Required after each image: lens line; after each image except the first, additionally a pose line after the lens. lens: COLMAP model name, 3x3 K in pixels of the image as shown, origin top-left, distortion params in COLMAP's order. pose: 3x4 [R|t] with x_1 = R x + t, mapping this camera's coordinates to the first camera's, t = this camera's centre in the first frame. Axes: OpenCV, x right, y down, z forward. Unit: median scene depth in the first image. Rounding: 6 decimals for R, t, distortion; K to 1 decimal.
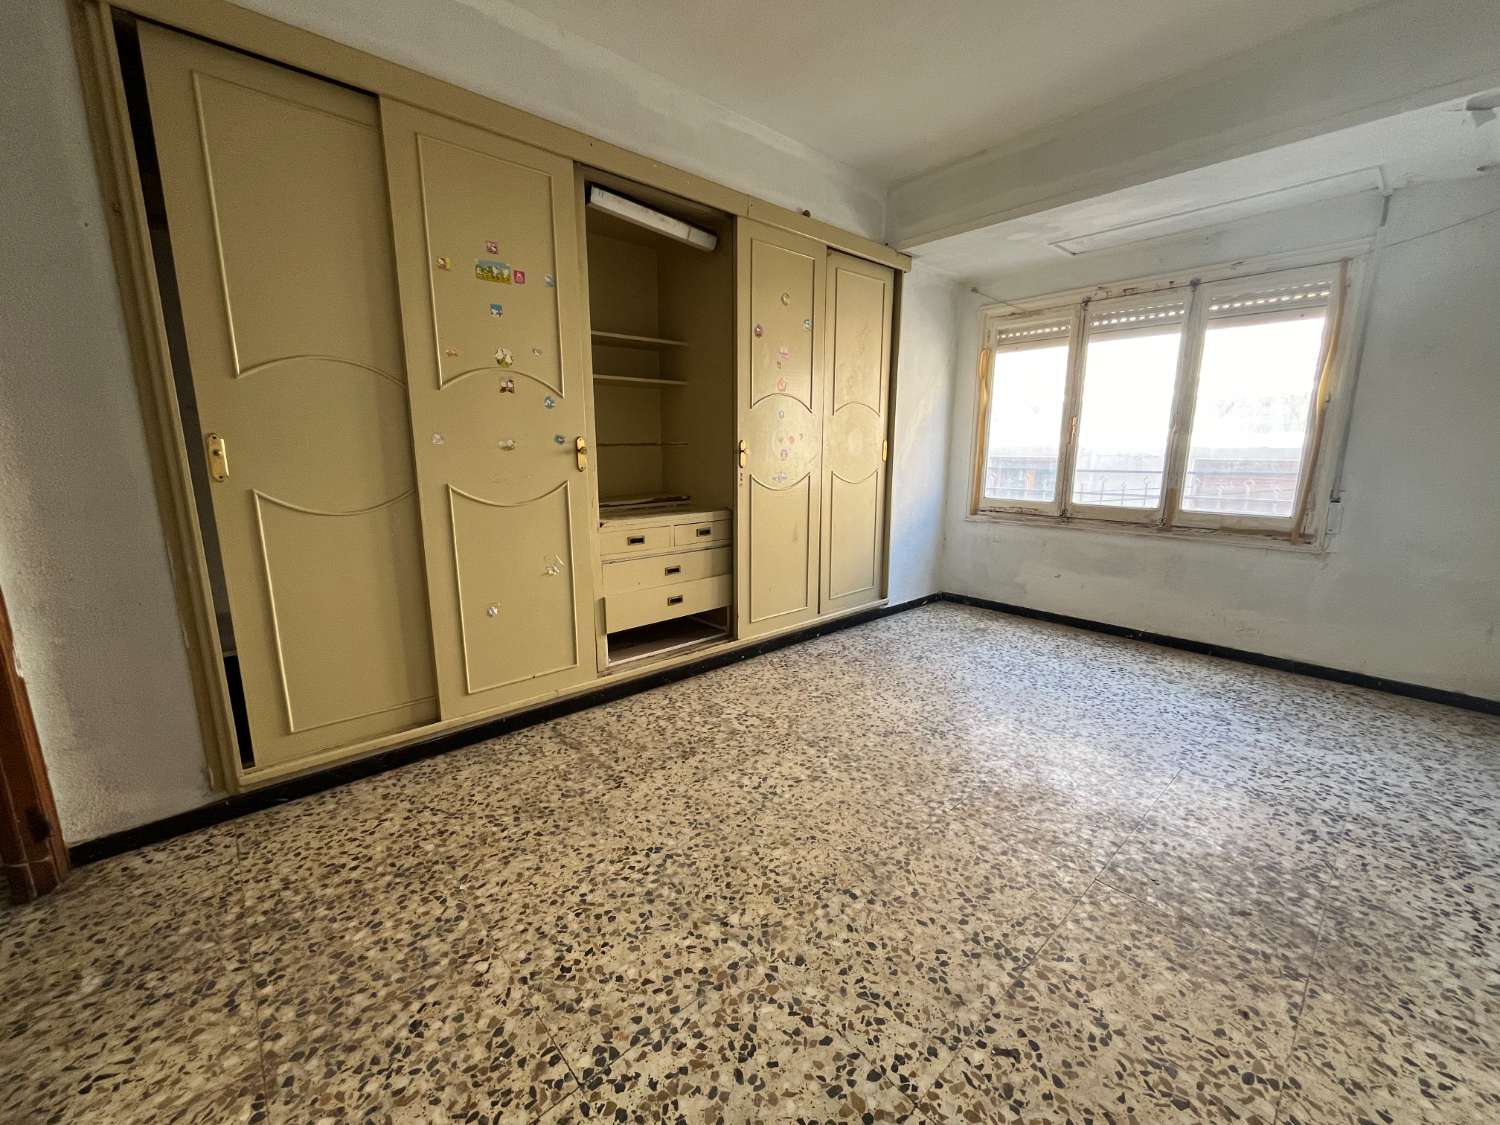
lens RADIAL K [[605.3, 0, 747.5], [0, 605.3, 555.8], [0, 0, 1]] dist [-0.003623, -0.000084]
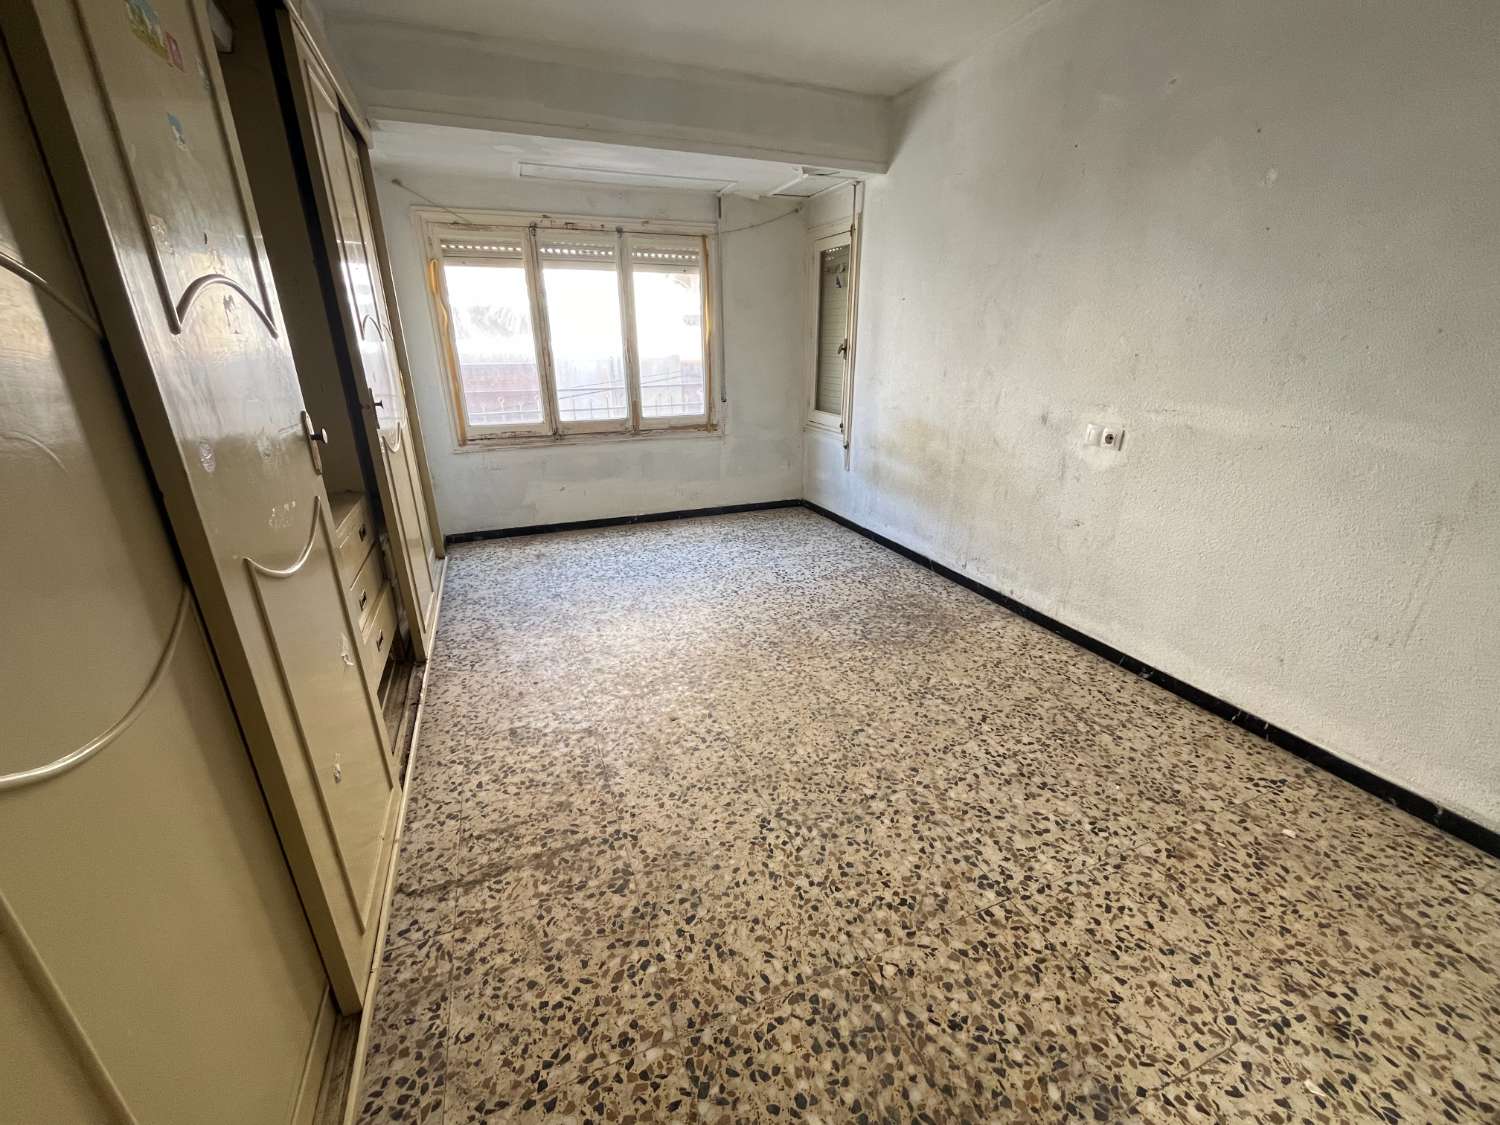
lens RADIAL K [[605.3, 0, 755.8], [0, 605.3, 557.1], [0, 0, 1]] dist [-0.003623, -0.000084]
pose [[0.344119, -0.317053, 0.883776, -0.943093], [0.172563, 0.946585, 0.272395, -0.218827], [-0.922932, 0.058771, 0.380450, 0.627338]]
